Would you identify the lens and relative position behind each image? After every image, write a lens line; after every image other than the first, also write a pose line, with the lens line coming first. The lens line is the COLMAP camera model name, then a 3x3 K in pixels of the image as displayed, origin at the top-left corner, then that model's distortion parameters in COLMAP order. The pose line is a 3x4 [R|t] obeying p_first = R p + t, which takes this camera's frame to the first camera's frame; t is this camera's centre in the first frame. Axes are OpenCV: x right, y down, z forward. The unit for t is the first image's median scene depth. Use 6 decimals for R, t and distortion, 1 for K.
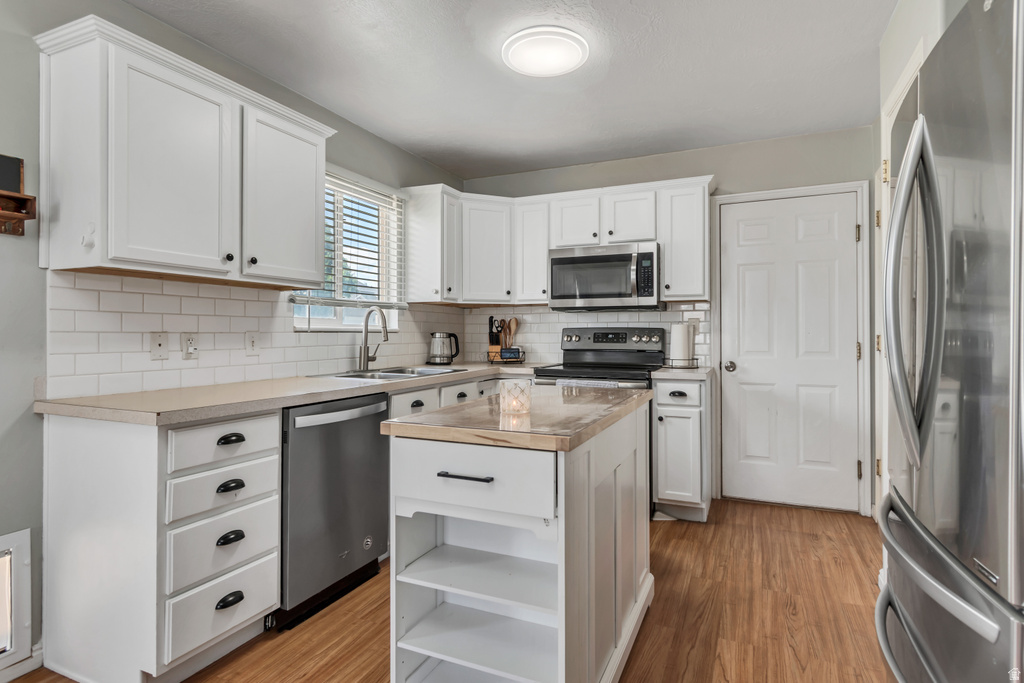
lens RADIAL K [[530.3, 0, 521.8], [0, 530.3, 332.9], [0, 0, 1]] dist [0.010378, -0.006527]
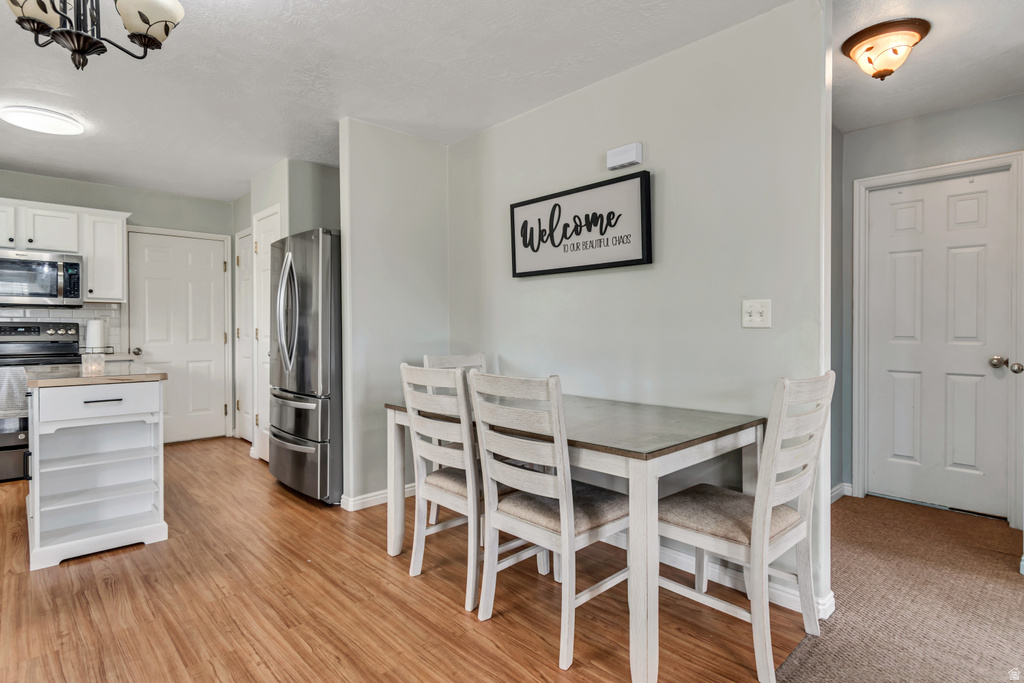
lens RADIAL K [[530.3, 0, 514.1], [0, 530.3, 331.0], [0, 0, 1]] dist [0.010378, -0.006527]
pose [[0.389308, -0.005408, 0.921092, -0.505966], [-0.001846, 0.999976, 0.006652, -0.000508], [-0.921106, -0.004290, 0.389289, -0.441769]]
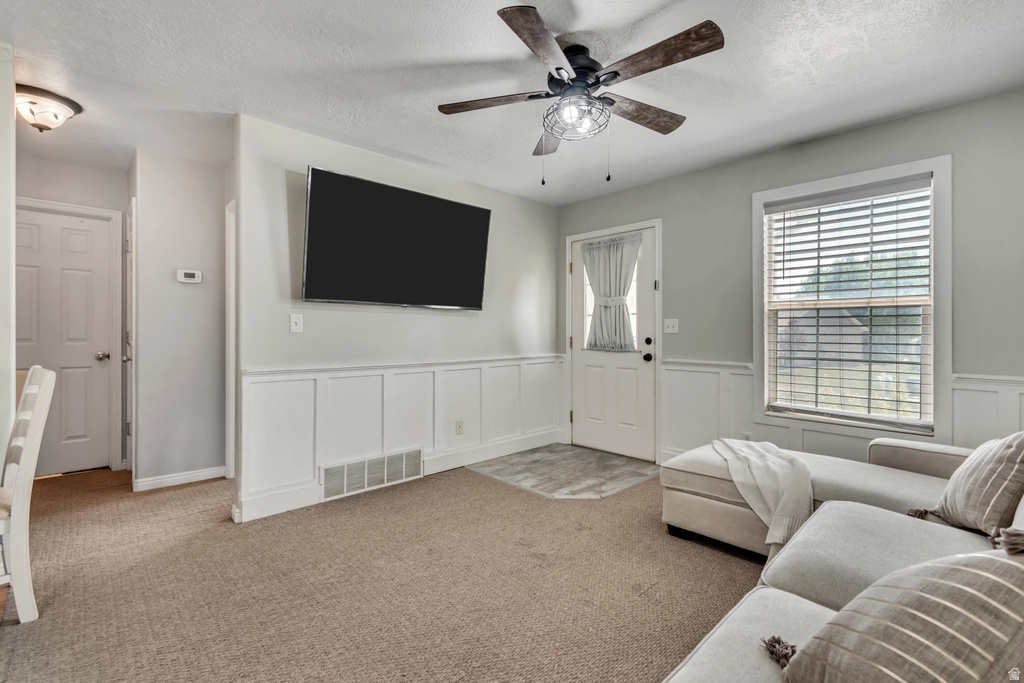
lens RADIAL K [[458.3, 0, 512.3], [0, 458.3, 334.7], [0, 0, 1]] dist [0.004127, -0.000943]
pose [[-0.921737, -0.006118, 0.387767, -0.666803], [-0.005859, 0.999981, 0.001850, -0.002139], [-0.387771, -0.000567, -0.921756, -0.225670]]
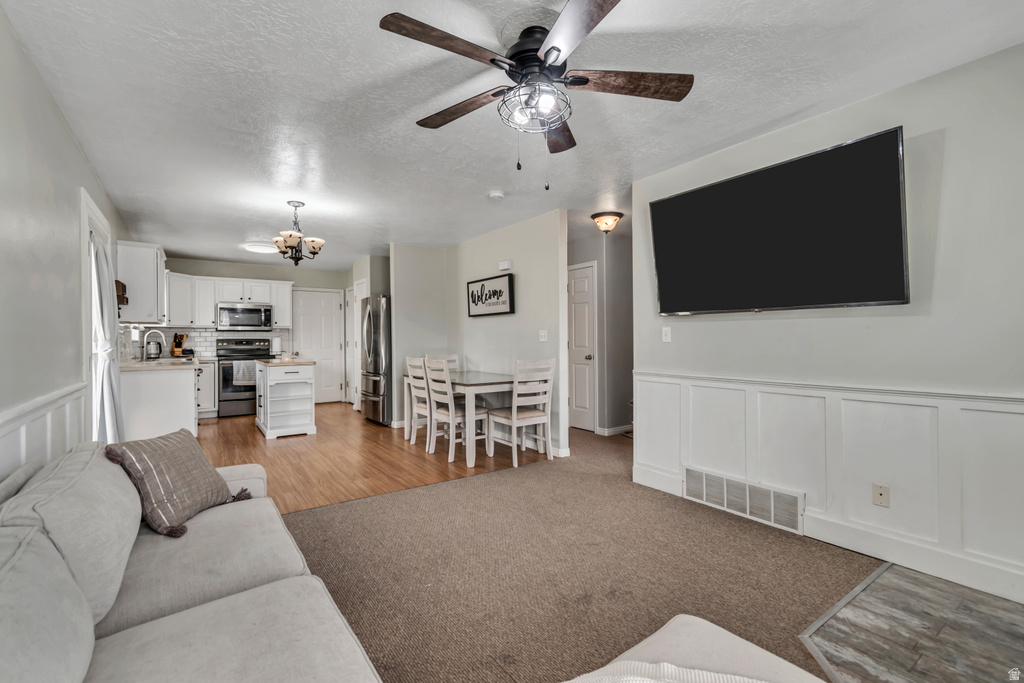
lens RADIAL K [[458.3, 0, 517.3], [0, 458.3, 339.5], [0, 0, 1]] dist [0.004127, -0.000943]
pose [[0.511291, -0.005904, 0.859388, -0.990263], [0.002878, 0.999983, 0.005157, -0.014655], [-0.859403, -0.000164, 0.511299, -1.075776]]
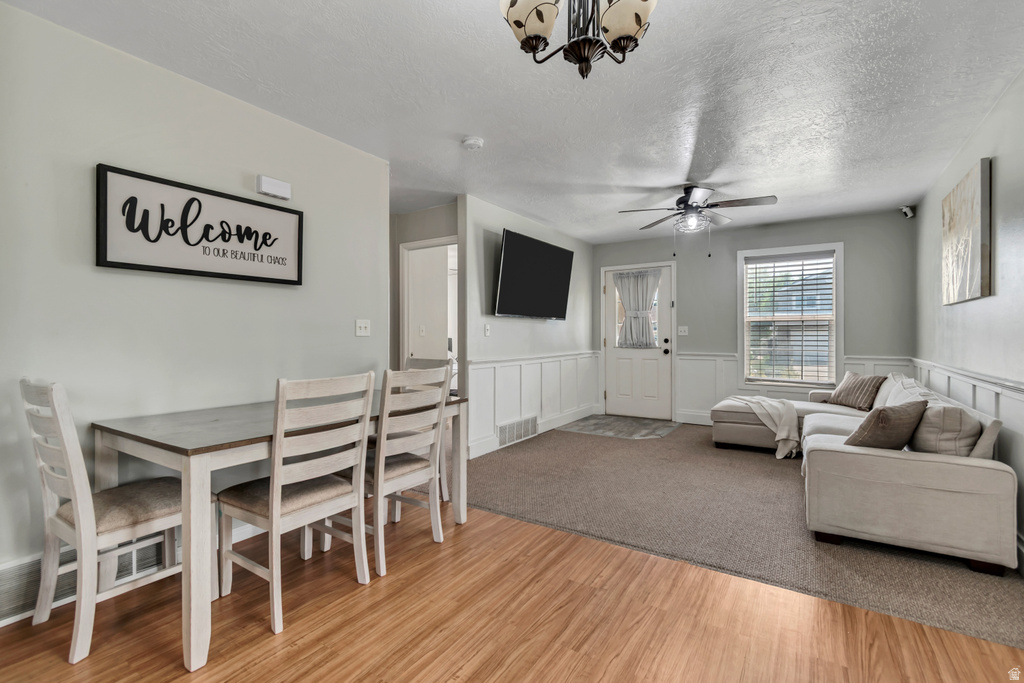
lens RADIAL K [[458.3, 0, 514.8], [0, 458.3, 339.9], [0, 0, 1]] dist [0.004127, -0.000943]
pose [[-0.986267, -0.000988, 0.165153, -0.260667], [-0.000142, 0.999987, 0.005138, 0.001311], [-0.165156, 0.005044, -0.986255, 0.391662]]
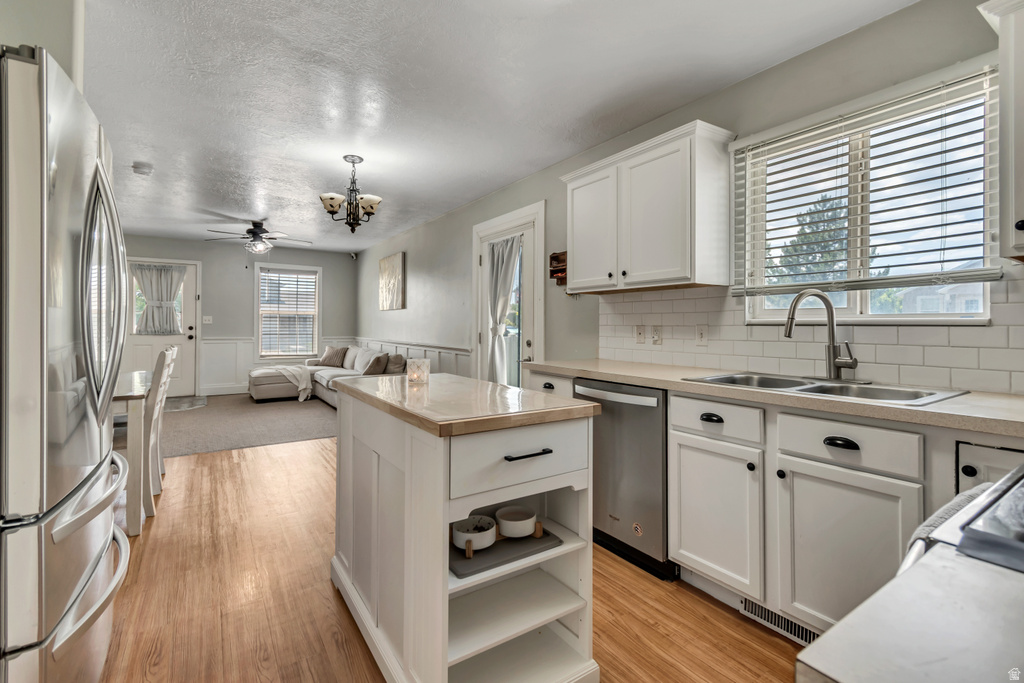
lens RADIAL K [[458.3, 0, 508.8], [0, 458.3, 319.3], [0, 0, 1]] dist [0.004127, -0.000943]
pose [[-0.539737, -0.014420, -0.841710, 0.404225], [-0.003132, 0.999881, -0.015122, 0.000992], [0.841828, -0.005526, -0.539717, 0.857018]]
